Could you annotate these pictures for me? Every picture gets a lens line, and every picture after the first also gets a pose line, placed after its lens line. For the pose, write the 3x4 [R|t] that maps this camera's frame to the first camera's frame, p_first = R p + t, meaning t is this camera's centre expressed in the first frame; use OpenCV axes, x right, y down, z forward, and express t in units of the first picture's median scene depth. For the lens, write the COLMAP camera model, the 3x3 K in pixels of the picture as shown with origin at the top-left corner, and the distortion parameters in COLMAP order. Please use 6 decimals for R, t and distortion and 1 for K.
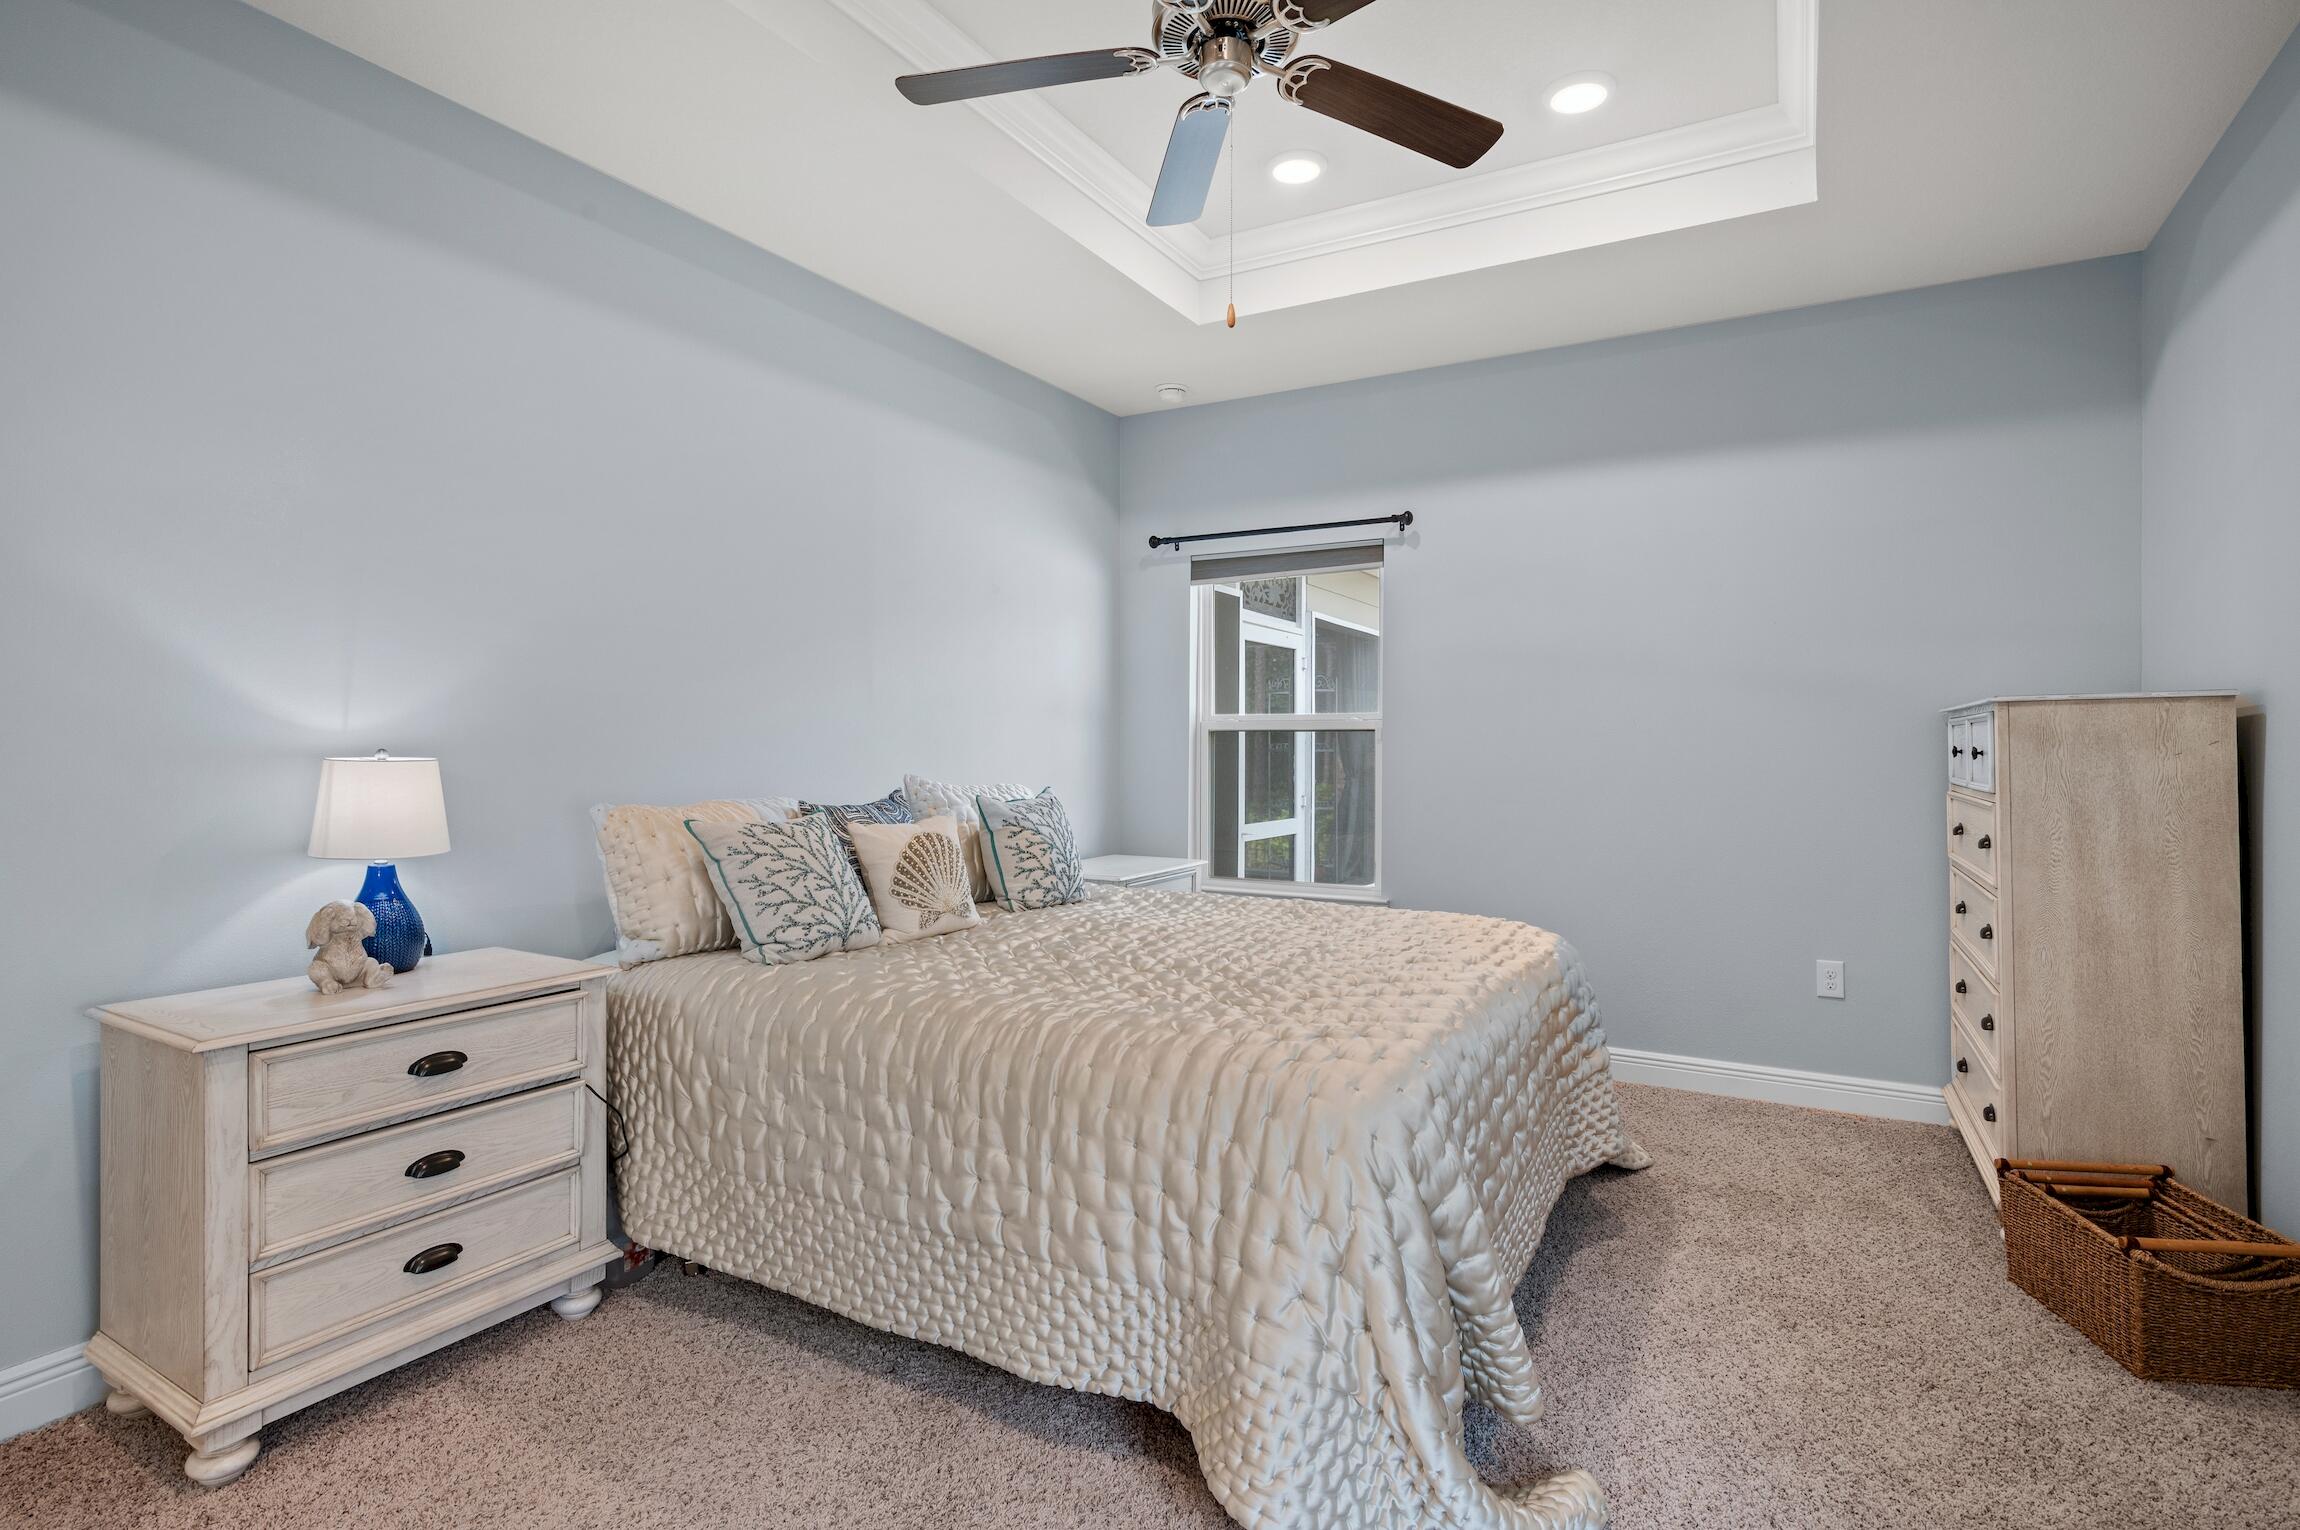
lens RADIAL K [[1148.3, 0, 1150.0], [0, 1148.3, 765.0], [0, 0, 1]] dist [0.000355, -0.000055]
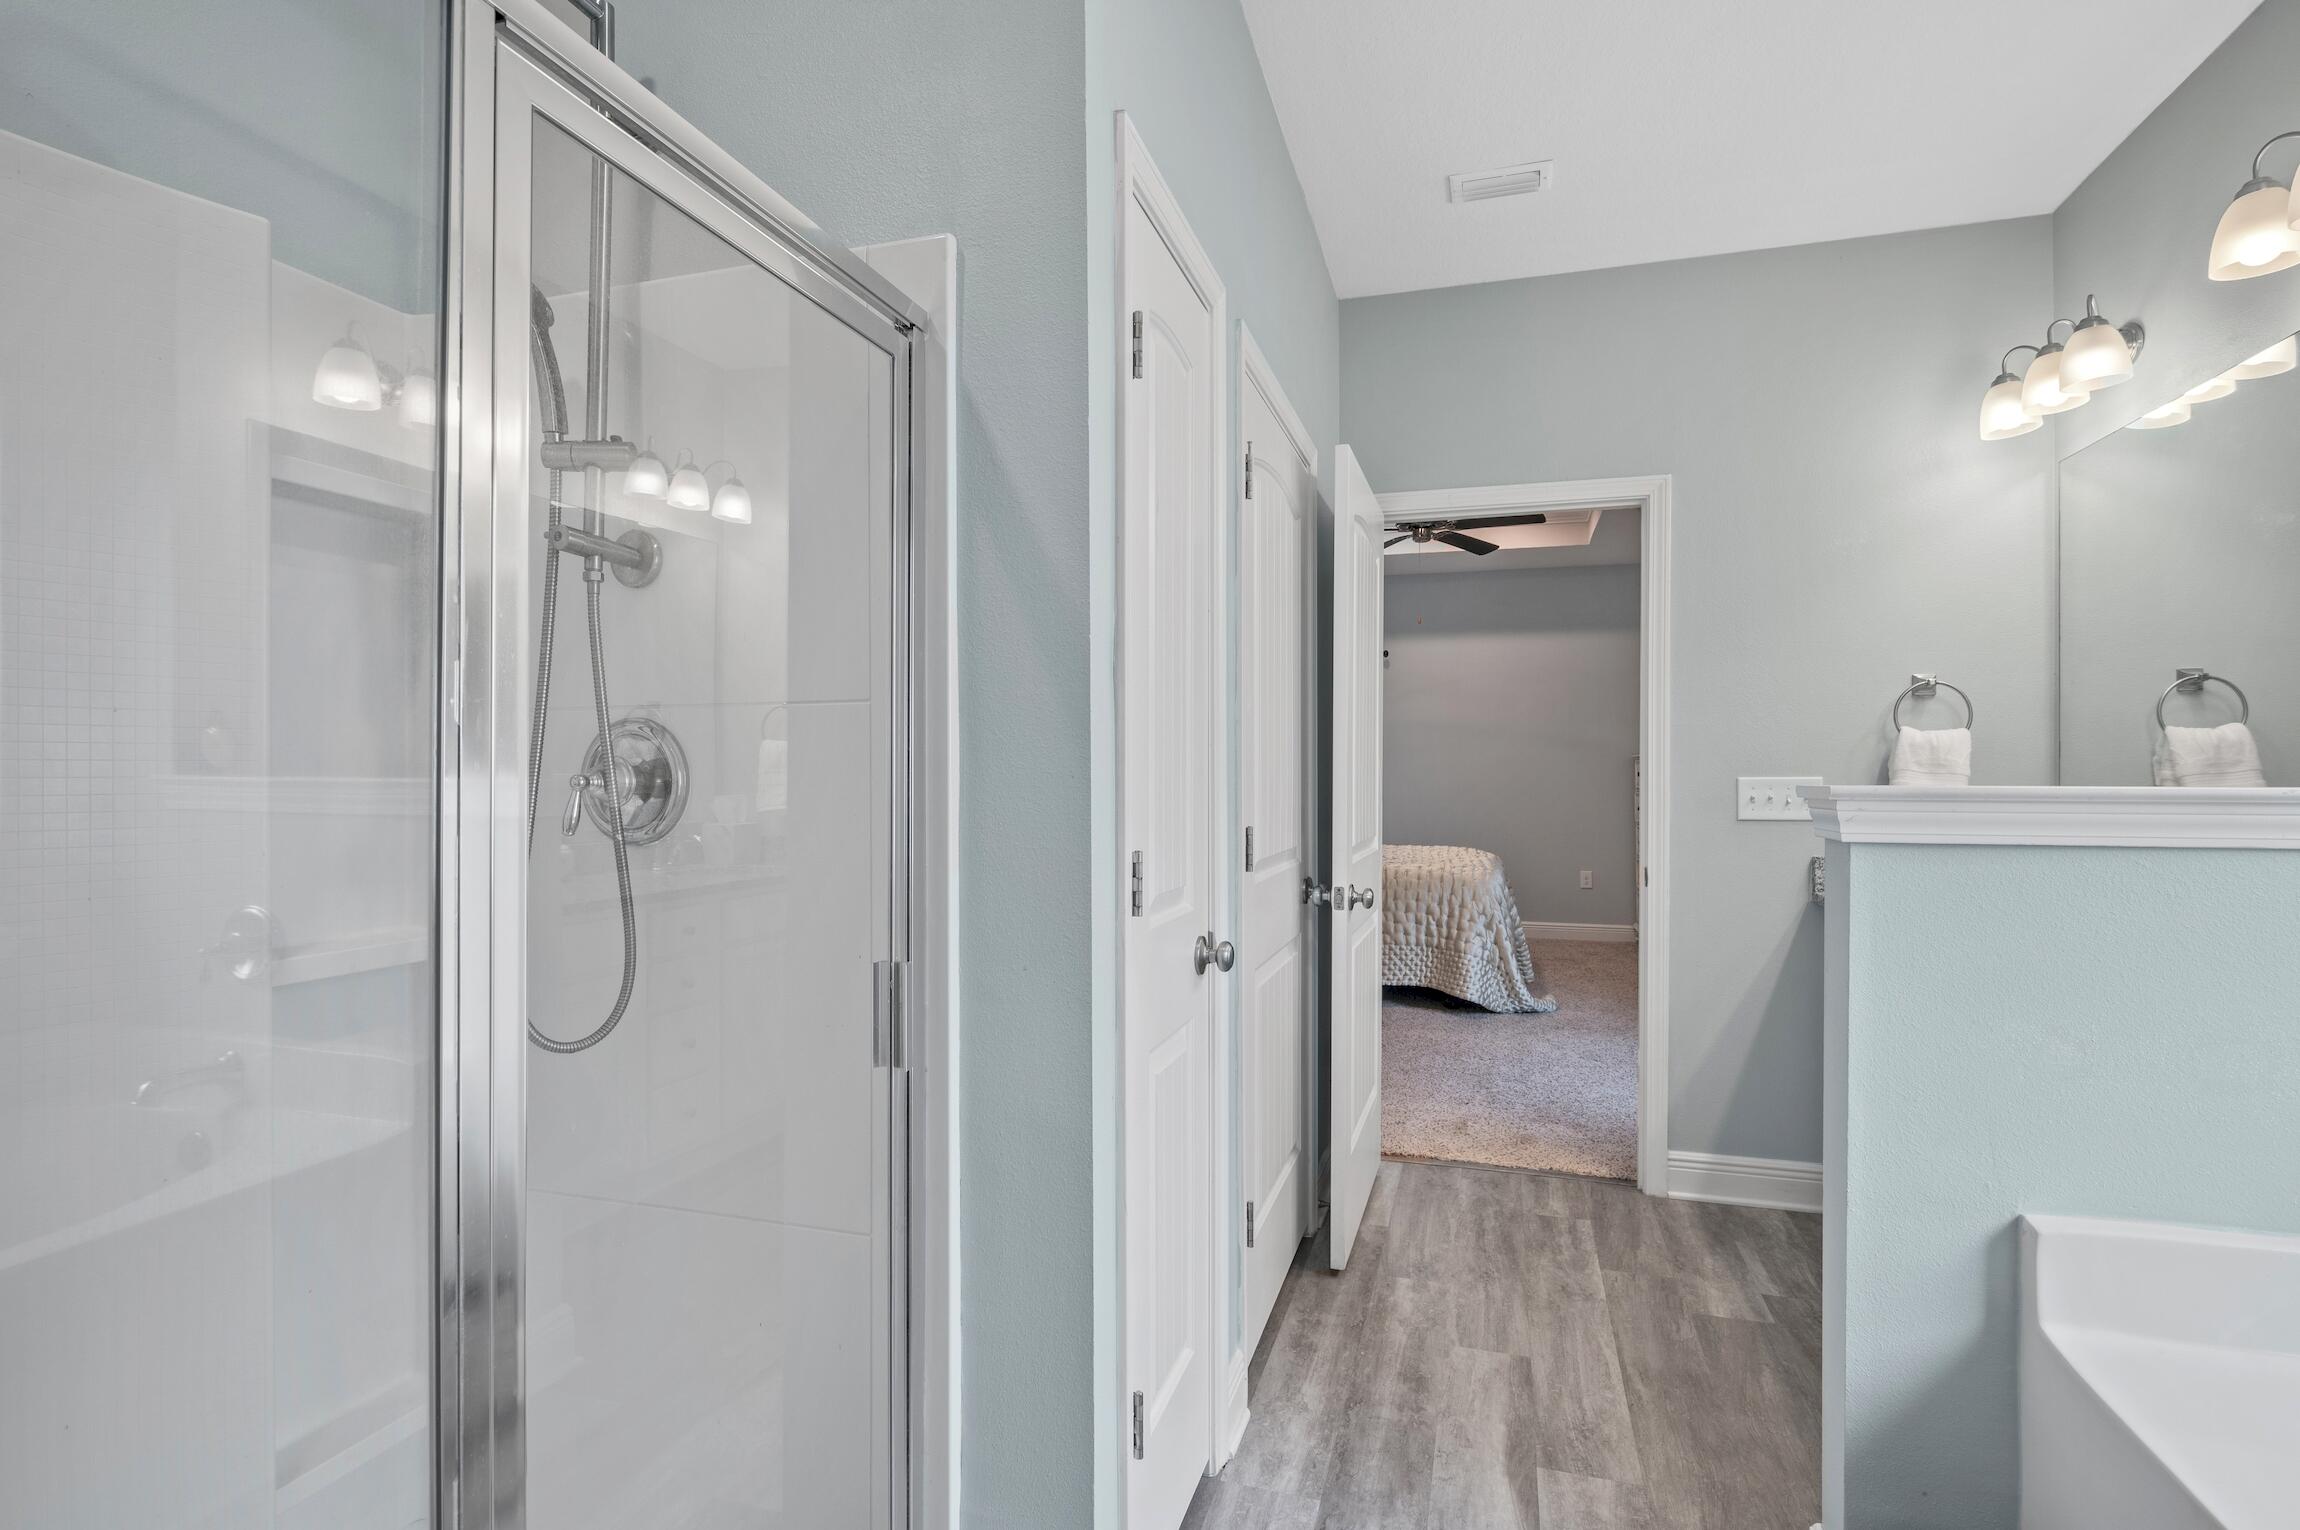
lens RADIAL K [[1130.1, 0, 1150.0], [0, 1130.1, 765.0], [0, 0, 1]] dist [-0.002553, -0.000495]
pose [[0.976372, 0.004030, 0.216060, -1.474096], [-0.001065, 0.999904, -0.013835, -0.000399], [-0.216095, 0.013277, 0.976282, -1.984950]]
